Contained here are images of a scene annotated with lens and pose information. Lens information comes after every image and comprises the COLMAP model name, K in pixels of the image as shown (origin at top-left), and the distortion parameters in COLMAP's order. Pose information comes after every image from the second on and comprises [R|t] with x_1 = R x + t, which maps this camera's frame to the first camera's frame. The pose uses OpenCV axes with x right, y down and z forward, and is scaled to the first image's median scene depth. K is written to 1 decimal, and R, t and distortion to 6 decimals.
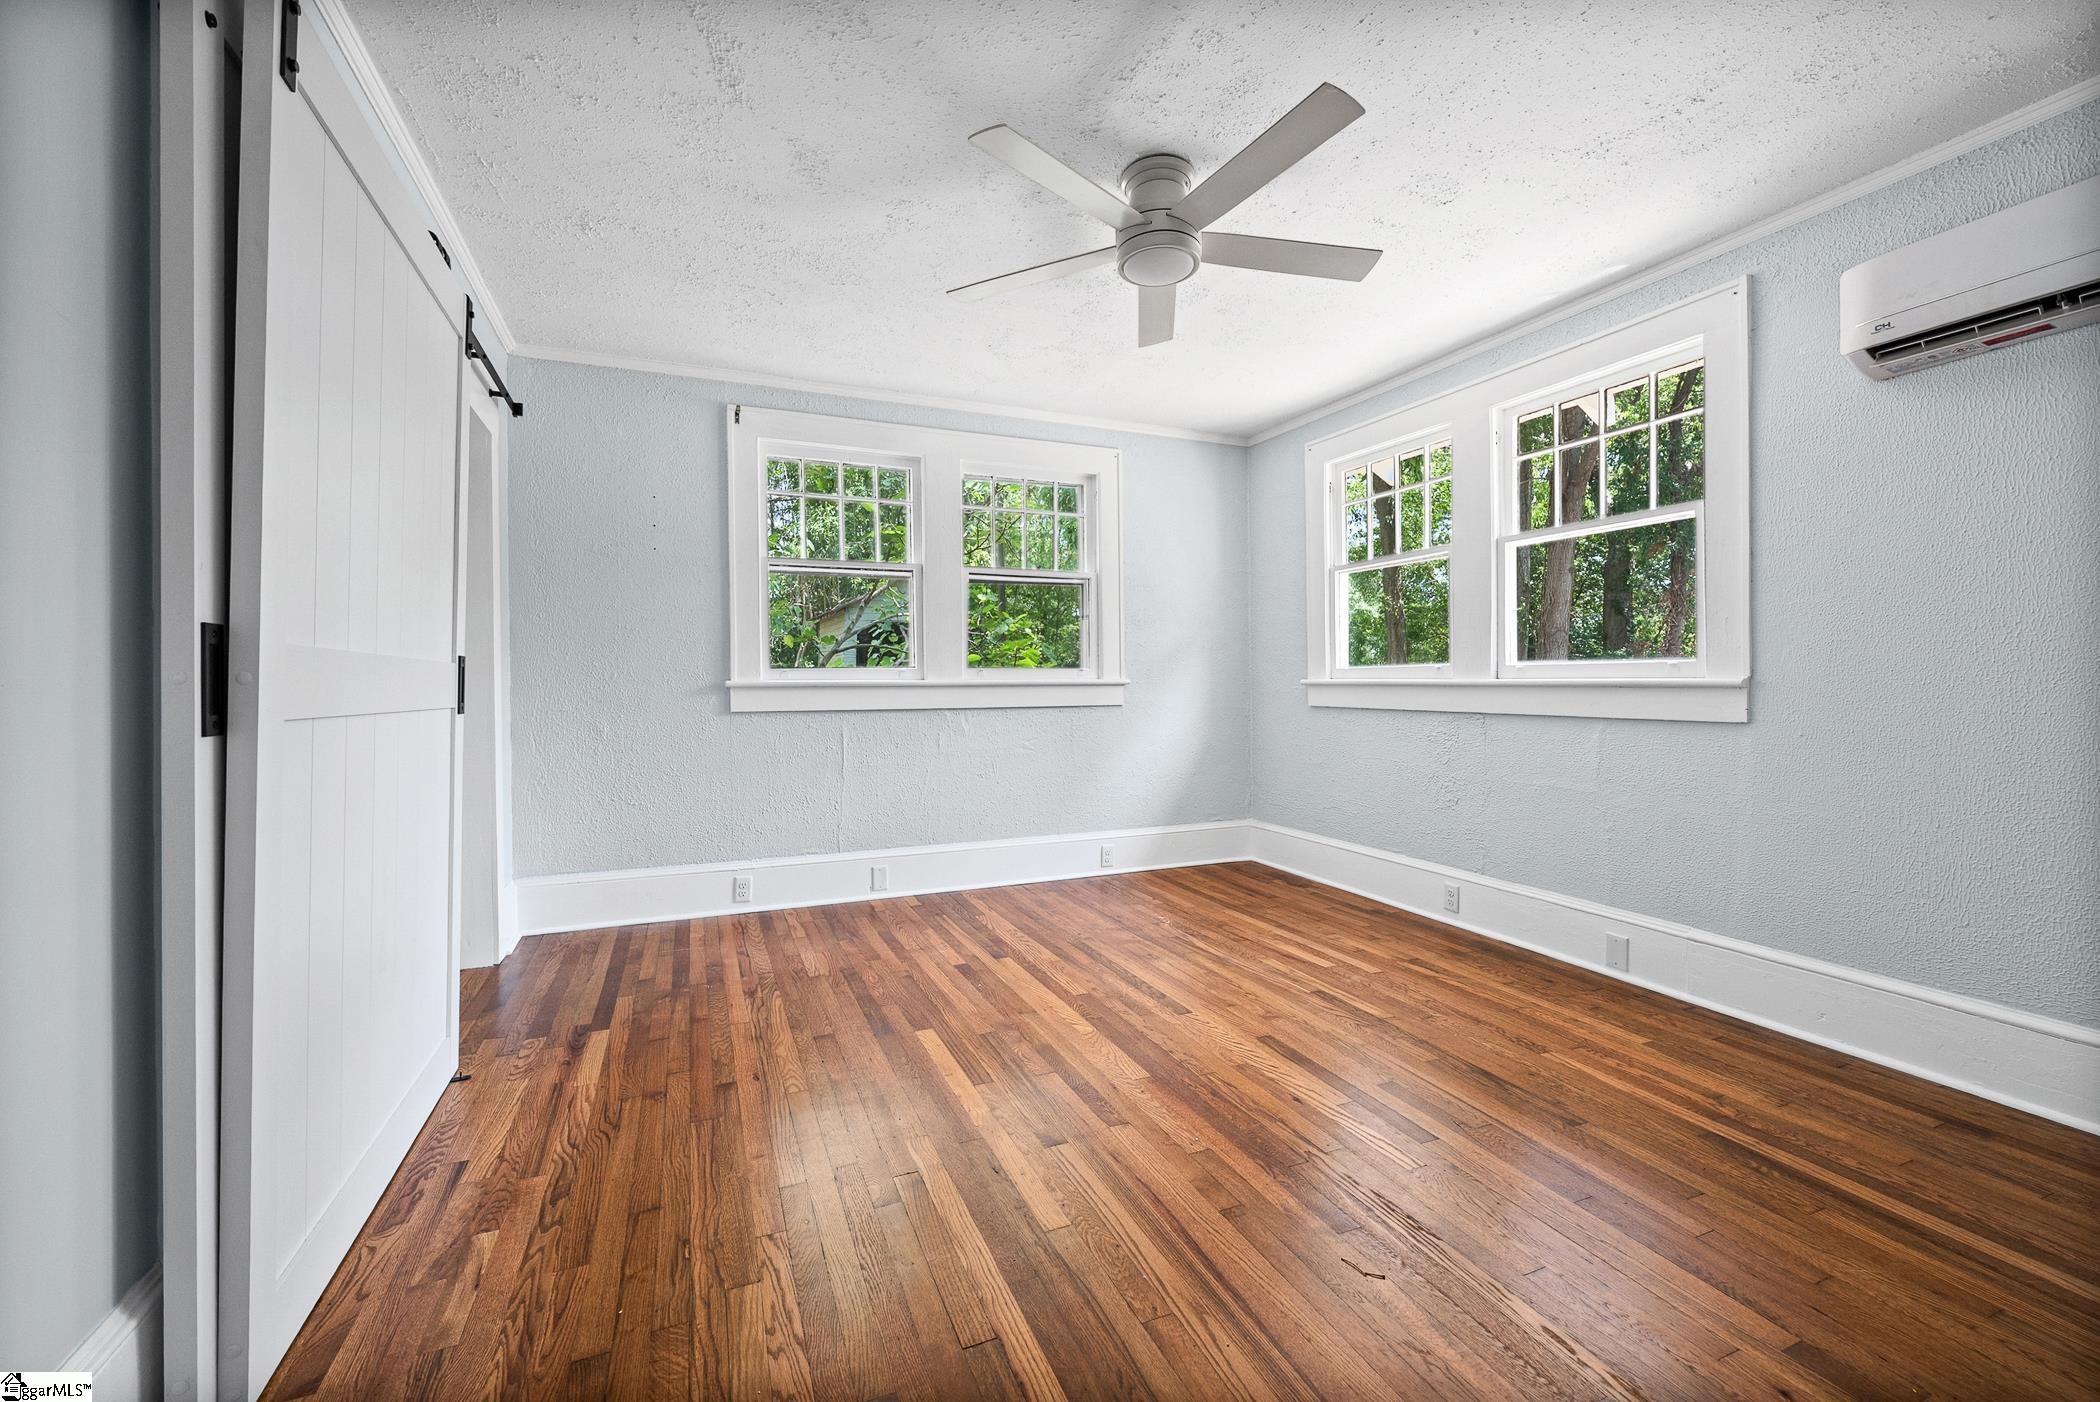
lens RADIAL K [[833.1, 0, 1030.1], [0, 833.1, 682.9], [0, 0, 1]] dist [-0.000045, 0.000001]
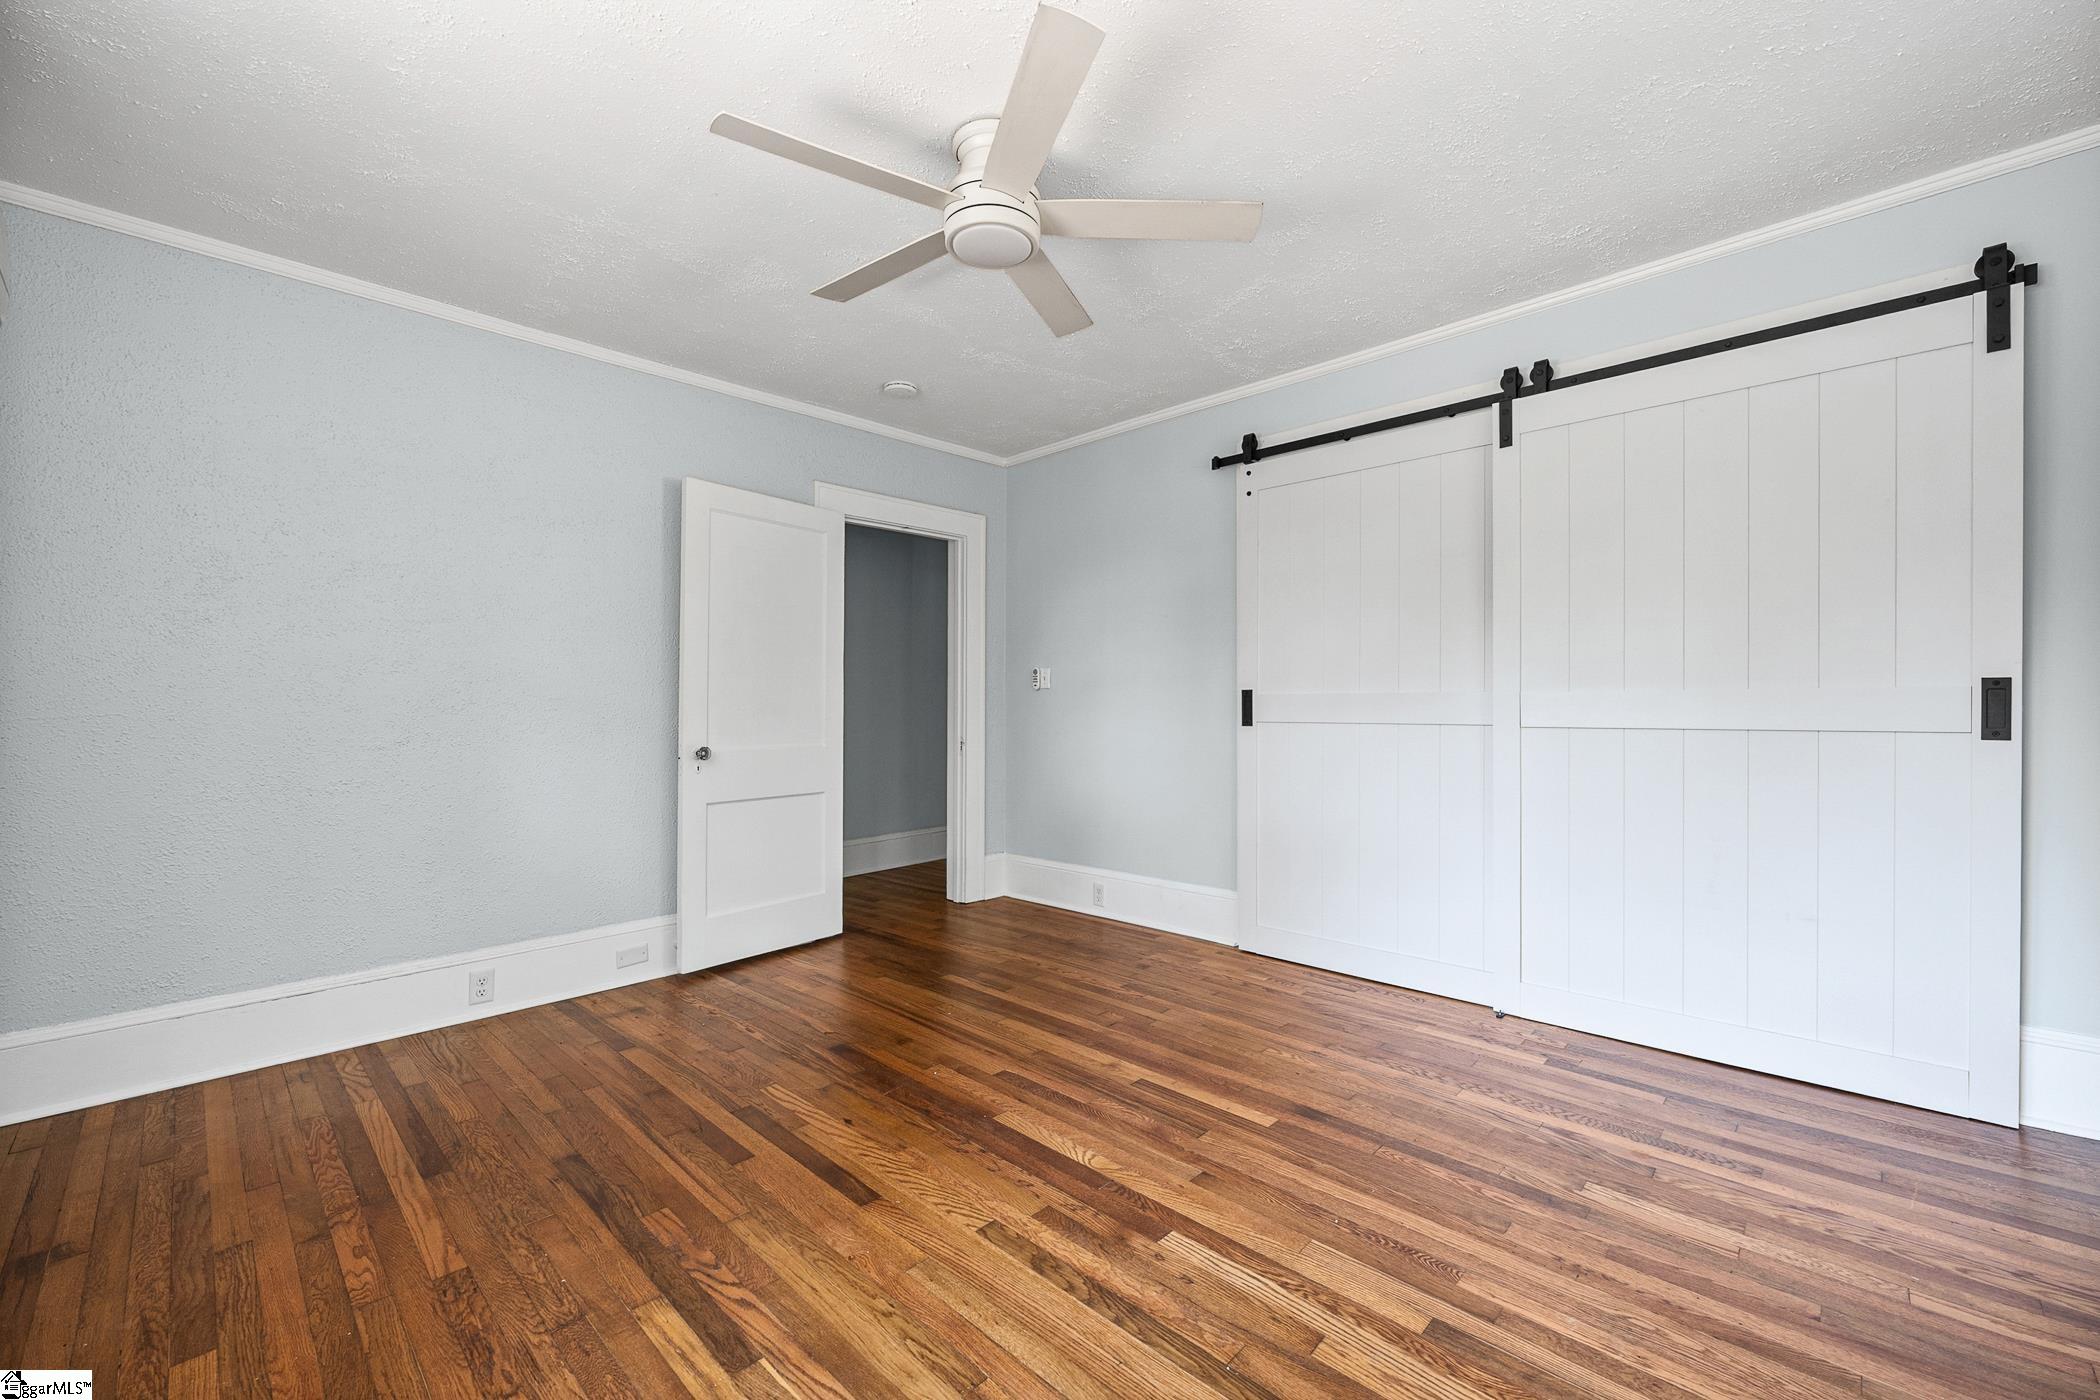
lens RADIAL K [[842.3, 0, 1050.3], [0, 842.3, 696.4], [0, 0, 1]] dist [0.000472, -0.000092]
pose [[-0.912091, 0.003296, -0.409974, 0.394636], [0.009530, 0.999868, -0.013164, -0.003898], [0.409877, -0.015913, -0.912002, 1.572443]]
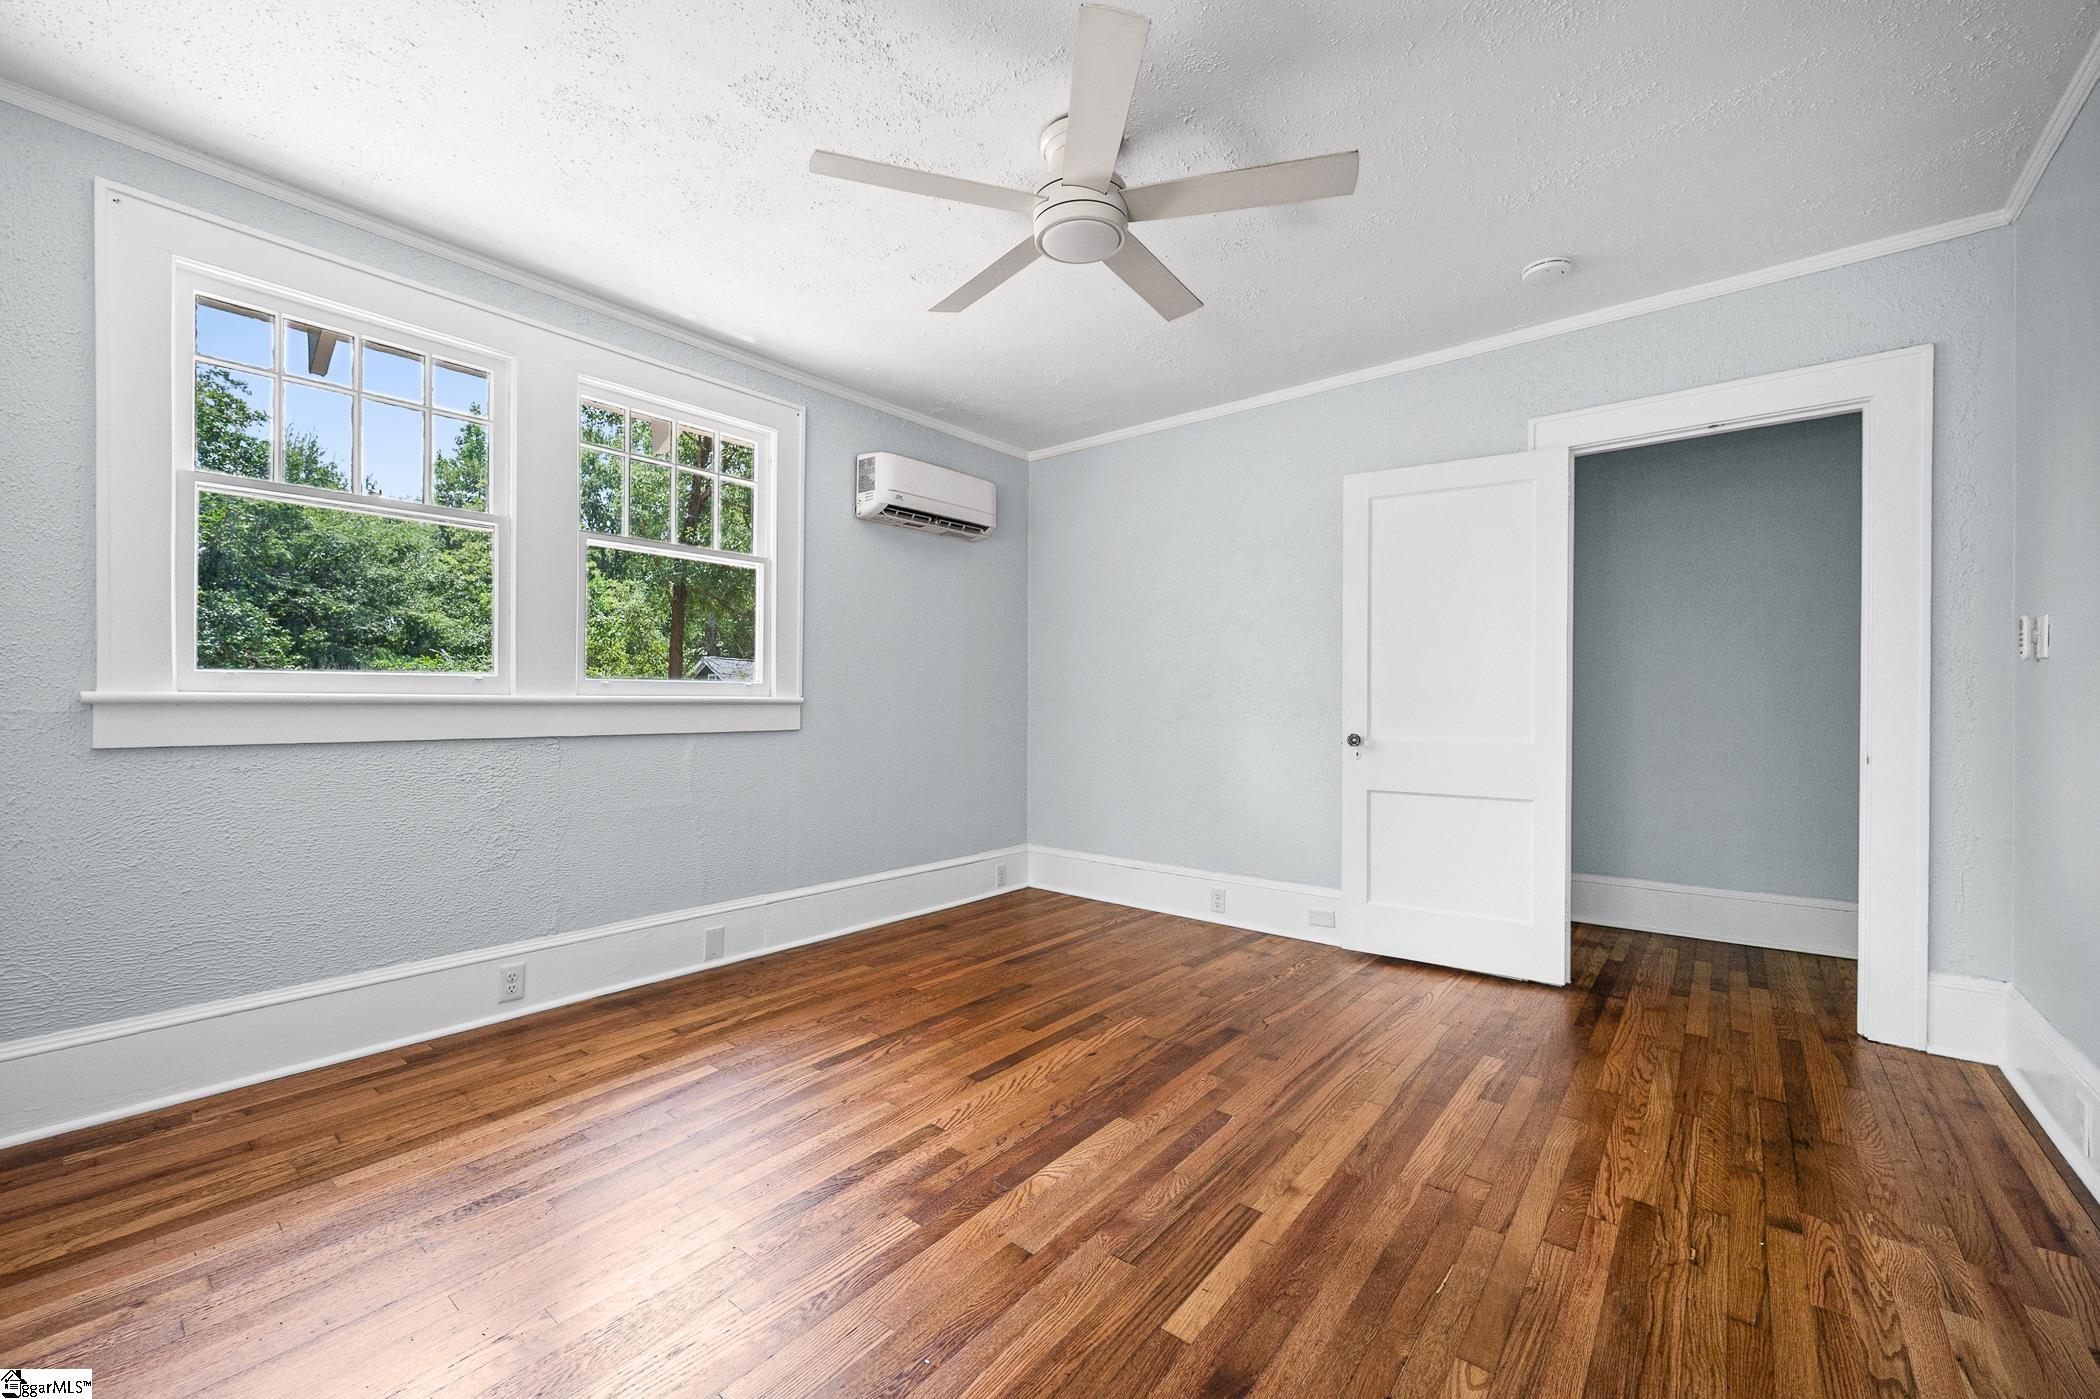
lens RADIAL K [[842.3, 0, 1050.3], [0, 842.3, 695.9], [0, 0, 1]] dist [0.000472, -0.000092]
pose [[-0.482695, 0.004168, 0.875779, -0.535210], [-0.002450, 0.999978, -0.006109, -0.000084], [-0.875785, -0.005095, -0.482674, 1.249302]]
